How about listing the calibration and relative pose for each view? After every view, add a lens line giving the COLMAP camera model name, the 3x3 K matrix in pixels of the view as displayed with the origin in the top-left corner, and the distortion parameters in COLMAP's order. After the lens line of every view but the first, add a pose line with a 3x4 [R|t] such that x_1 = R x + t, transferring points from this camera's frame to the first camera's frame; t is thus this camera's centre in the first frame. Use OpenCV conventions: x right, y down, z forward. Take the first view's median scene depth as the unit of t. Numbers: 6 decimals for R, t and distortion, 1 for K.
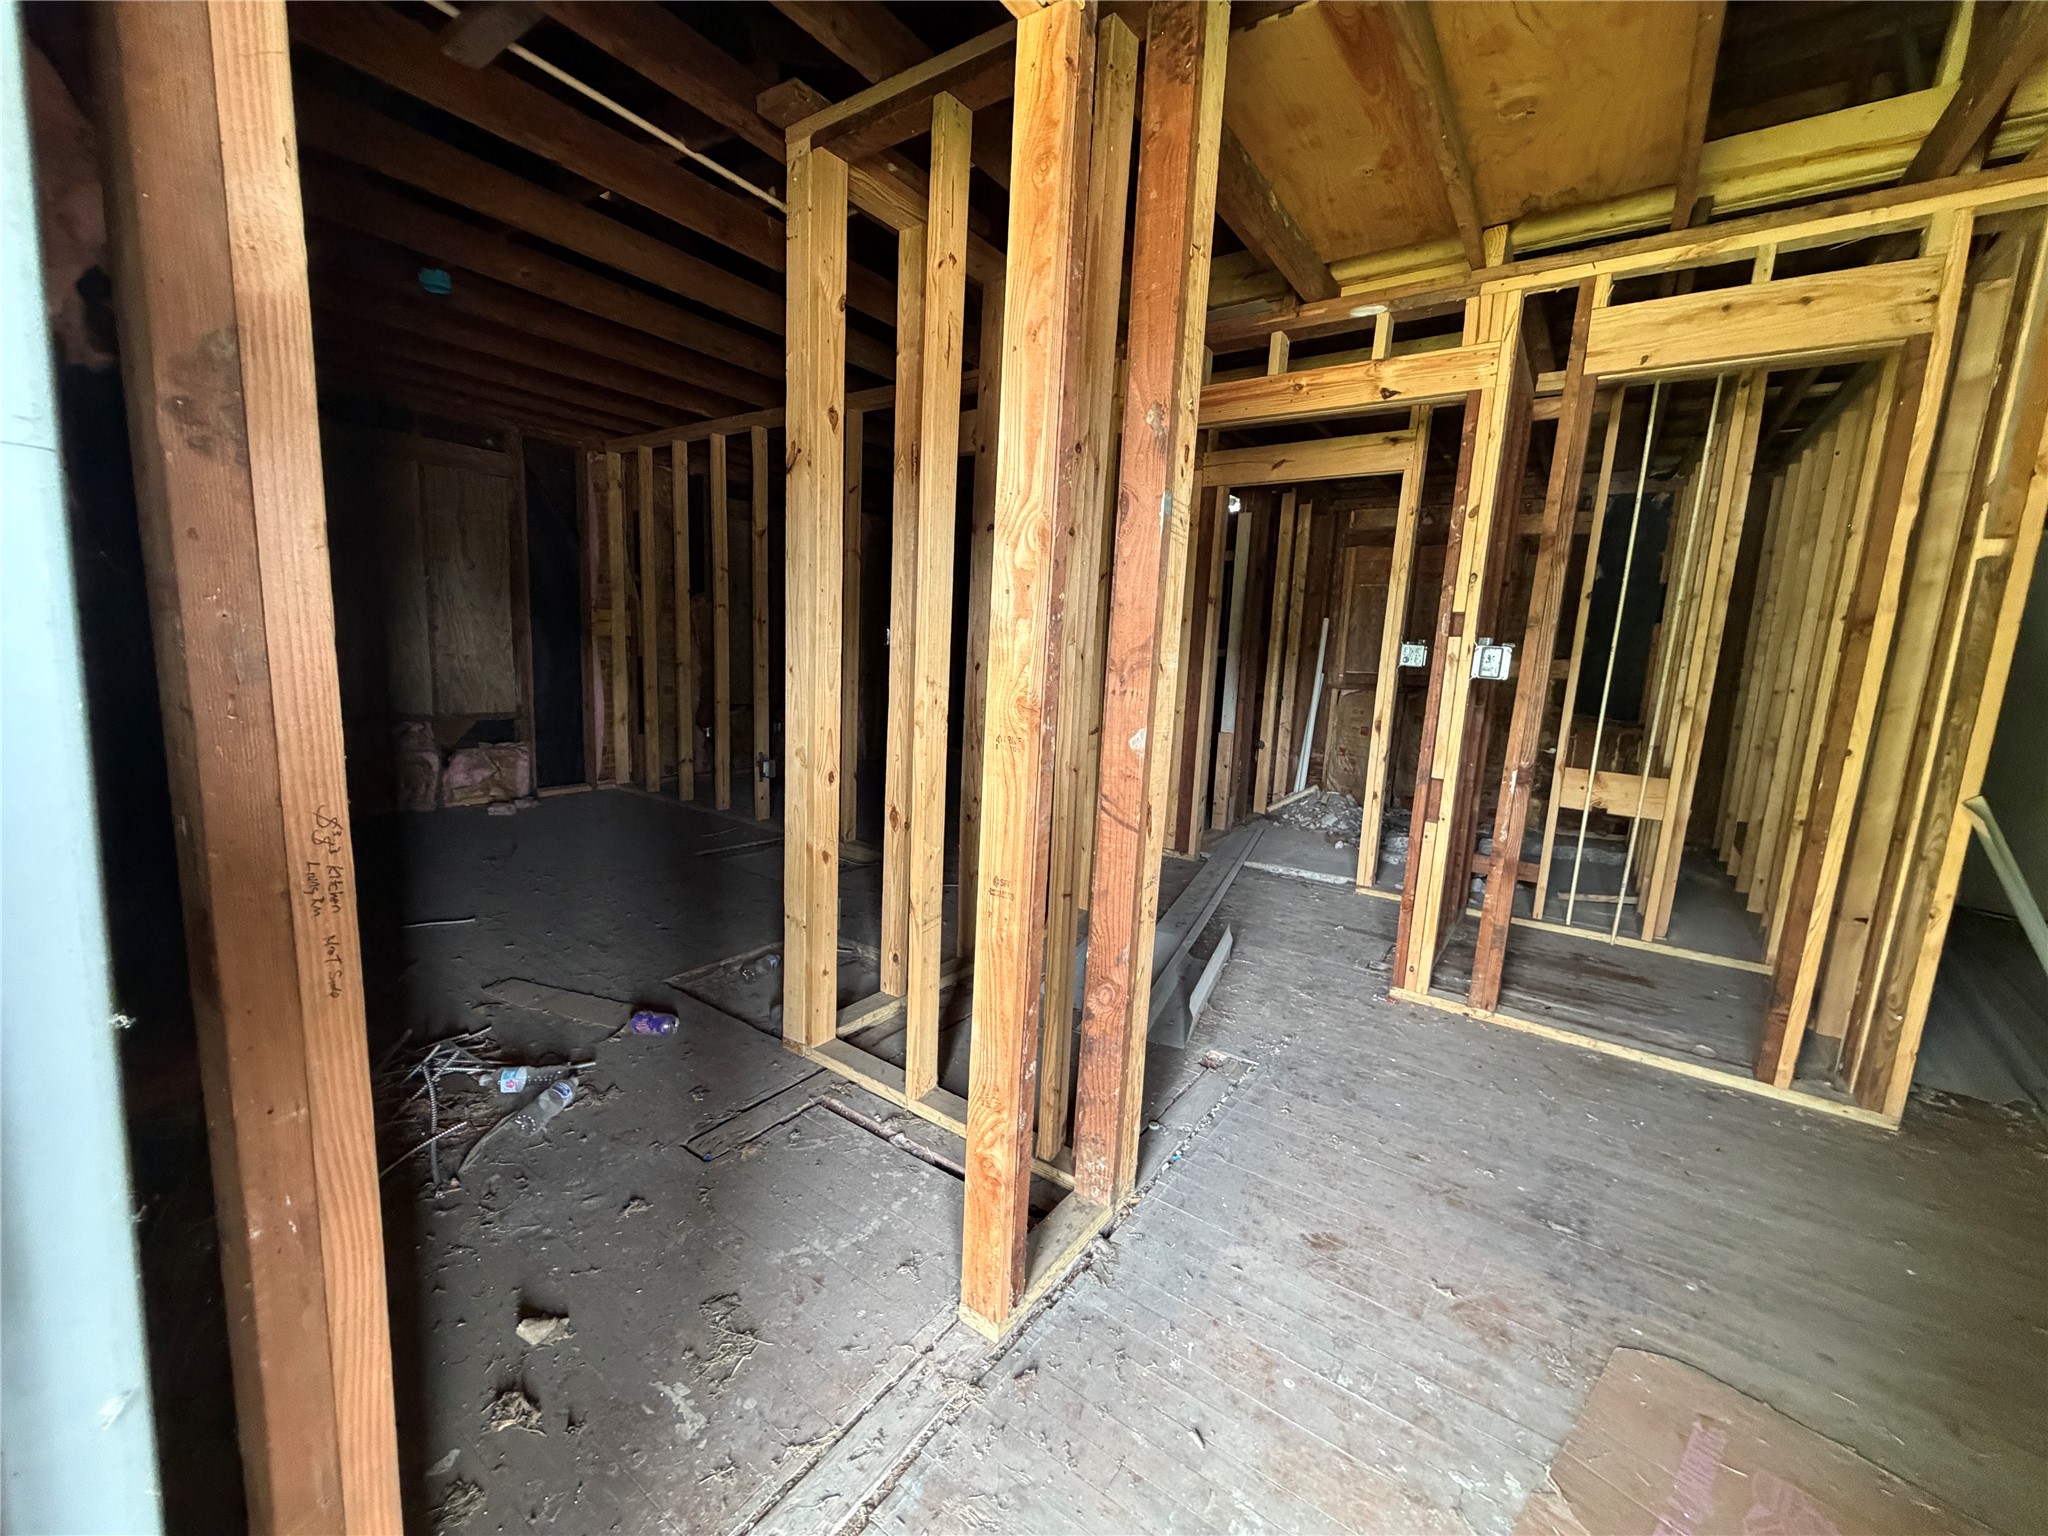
lens RADIAL K [[813.0, 0, 1018.8], [0, 813.0, 767.4], [0, 0, 1]] dist [-0.001414, -0.000224]
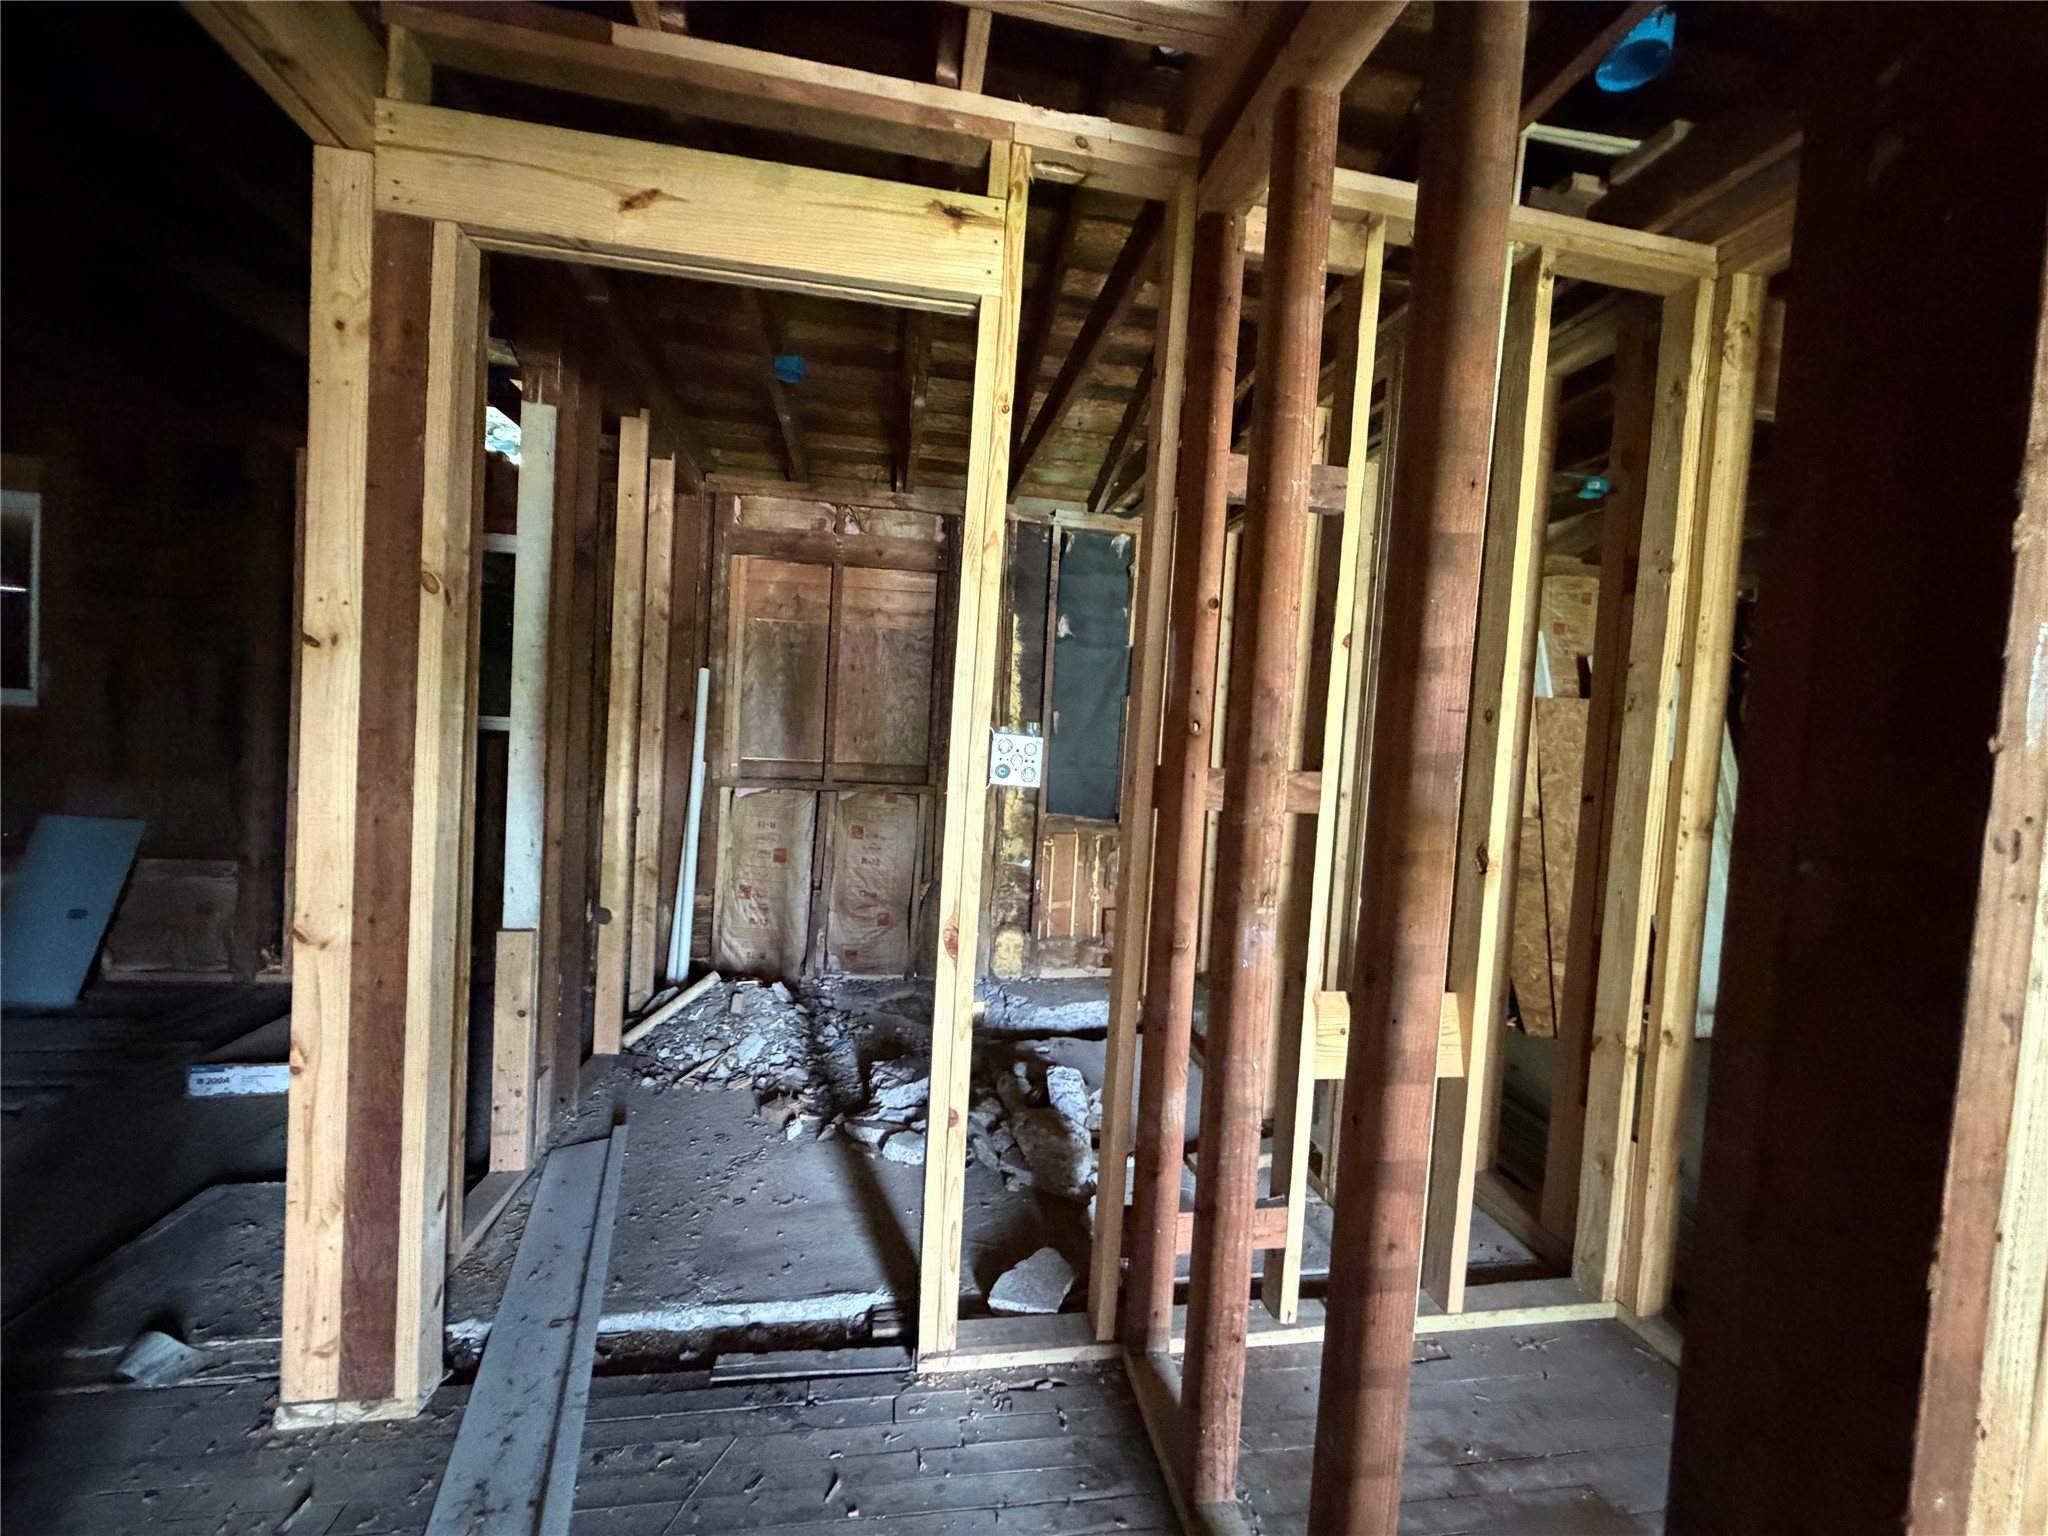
lens RADIAL K [[813.0, 0, 1022.3], [0, 813.0, 771.3], [0, 0, 1]] dist [-0.001414, -0.000224]
pose [[0.700829, -0.031658, 0.712626, 0.123306], [0.078715, 0.996346, -0.033151, -0.075444], [-0.708973, 0.079328, 0.700760, 0.450727]]
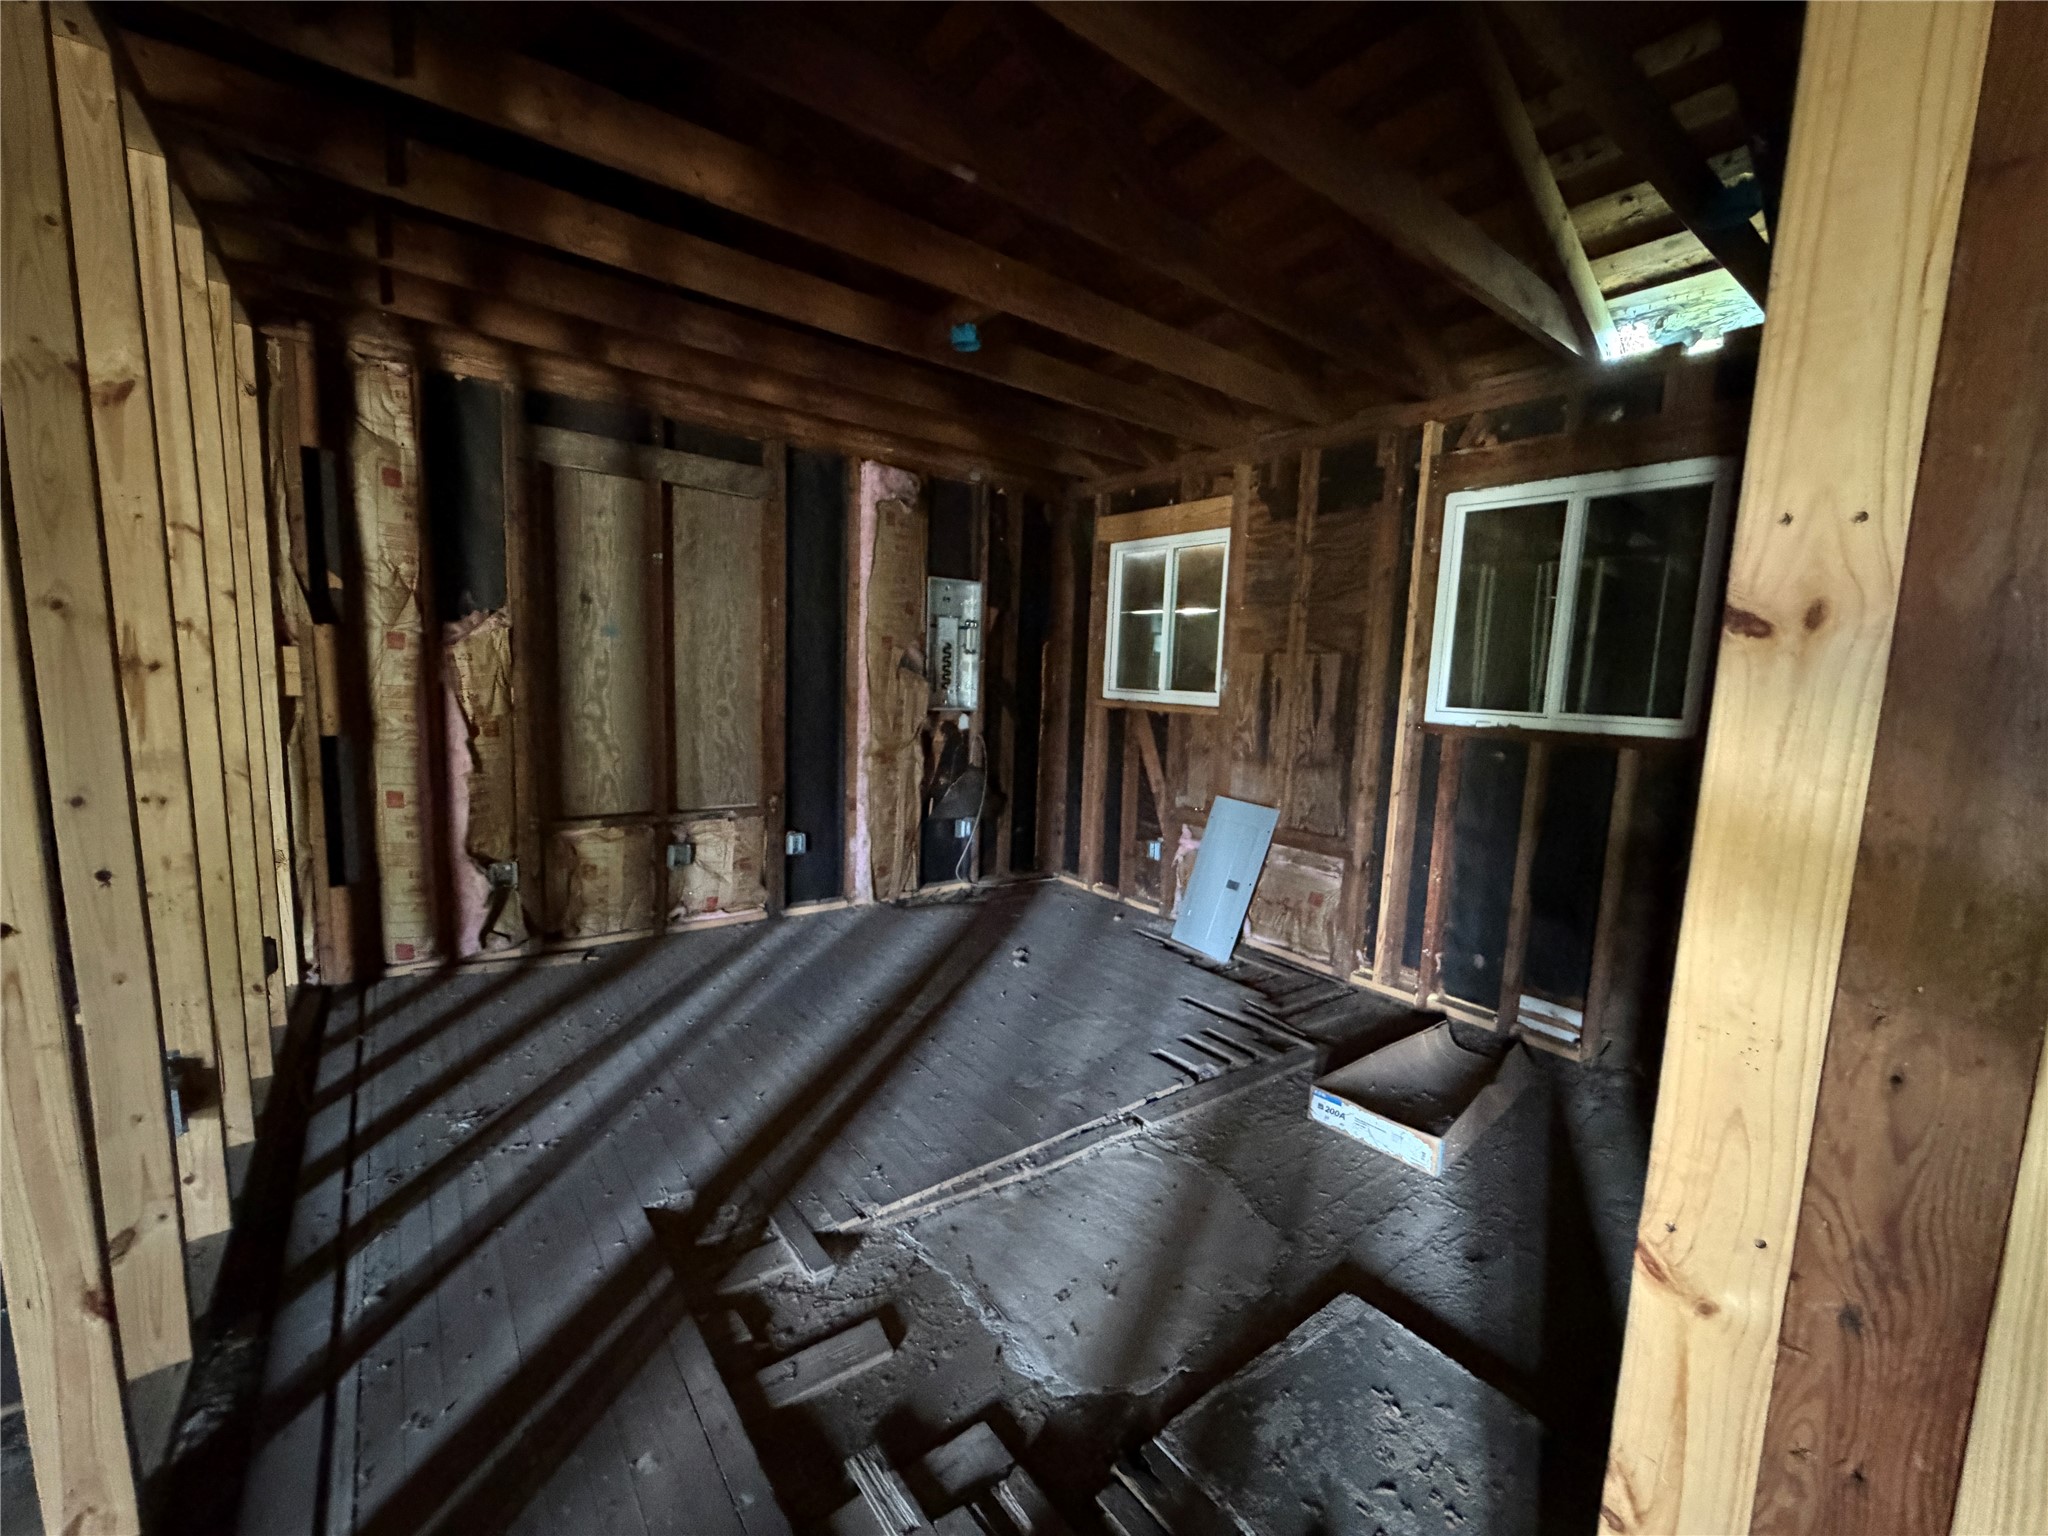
lens RADIAL K [[813.0, 0, 1016.0], [0, 813.0, 770.5], [0, 0, 1]] dist [-0.001414, -0.000224]
pose [[0.952284, 0.022910, -0.304353, 0.094969], [-0.034637, 0.998849, -0.033185, -0.109411], [0.303242, 0.042144, 0.951981, 0.621129]]
